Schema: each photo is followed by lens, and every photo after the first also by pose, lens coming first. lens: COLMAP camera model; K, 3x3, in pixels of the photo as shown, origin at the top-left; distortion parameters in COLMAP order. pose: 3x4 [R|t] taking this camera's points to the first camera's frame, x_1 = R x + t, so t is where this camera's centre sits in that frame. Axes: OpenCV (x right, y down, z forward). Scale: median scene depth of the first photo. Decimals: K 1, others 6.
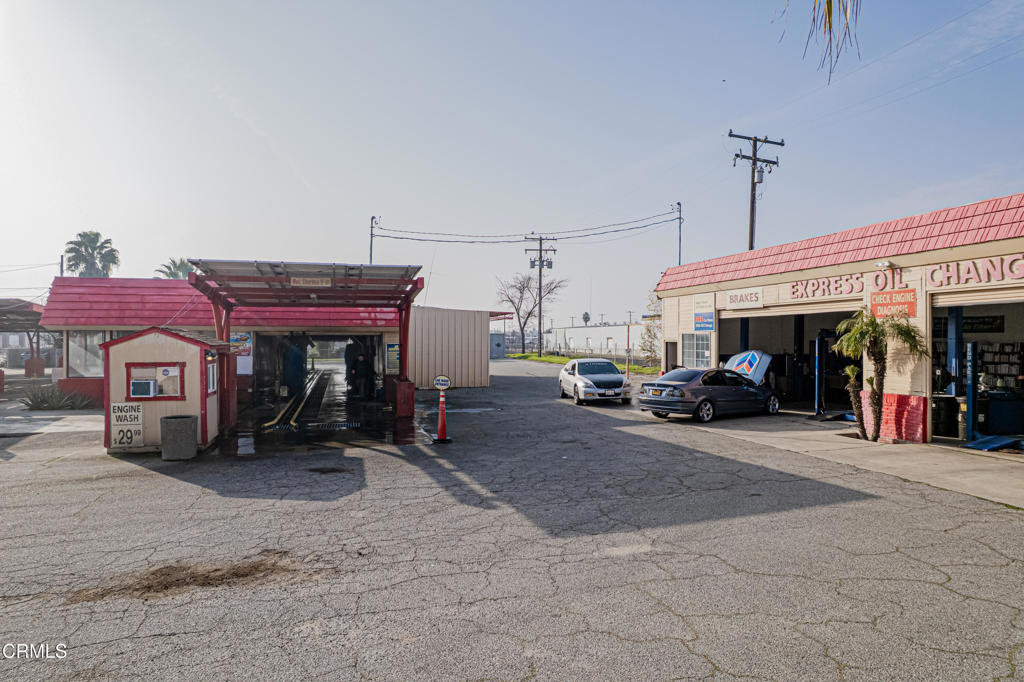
lens RADIAL K [[653.0, 0, 511.1], [0, 653.0, 340.8], [0, 0, 1]] dist [-0.069799, 0.062764]
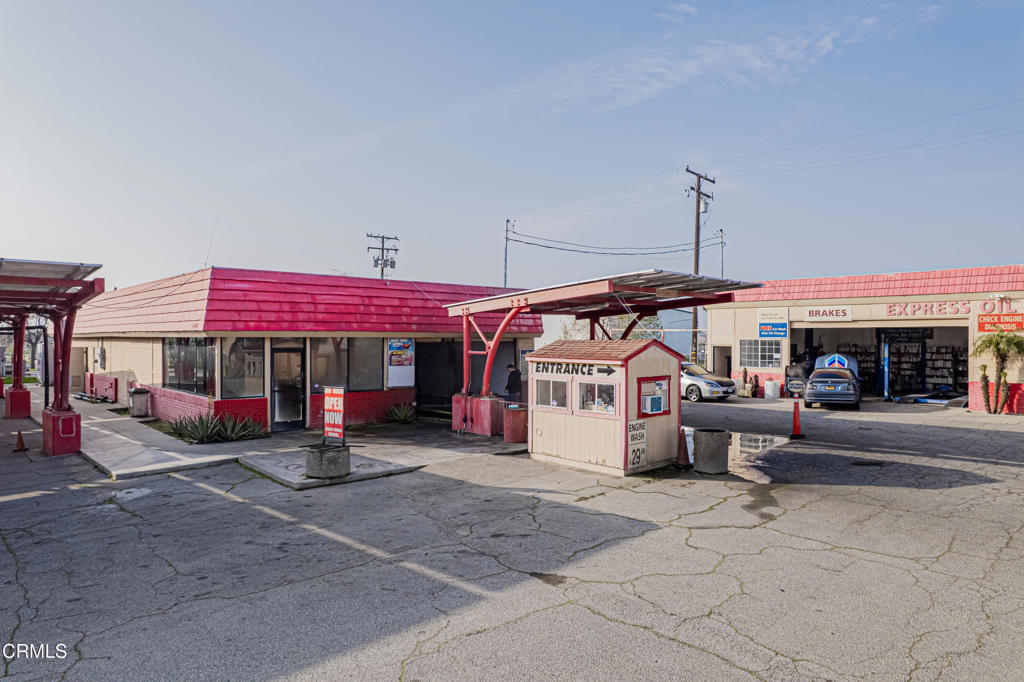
lens RADIAL K [[653.0, 0, 510.9], [0, 653.0, 342.5], [0, 0, 1]] dist [-0.069799, 0.062764]
pose [[0.879931, -0.003915, 0.475085, -0.749438], [0.000938, 0.999978, 0.006504, -0.014774], [-0.475100, -0.005278, 0.879916, 0.153285]]
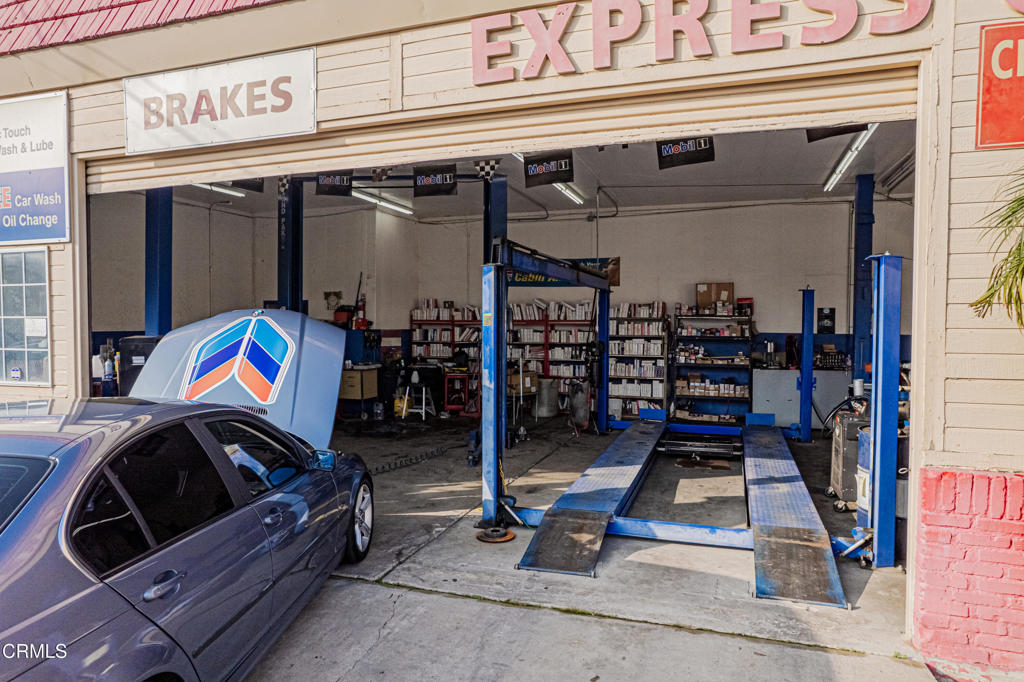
lens RADIAL K [[653.0, 0, 508.2], [0, 653.0, 335.8], [0, 0, 1]] dist [-0.069799, 0.062764]
pose [[0.562766, -0.020004, 0.826374, 0.198024], [0.001010, 0.999723, 0.023512, 0.017899], [-0.826615, -0.012397, 0.562631, 0.705040]]
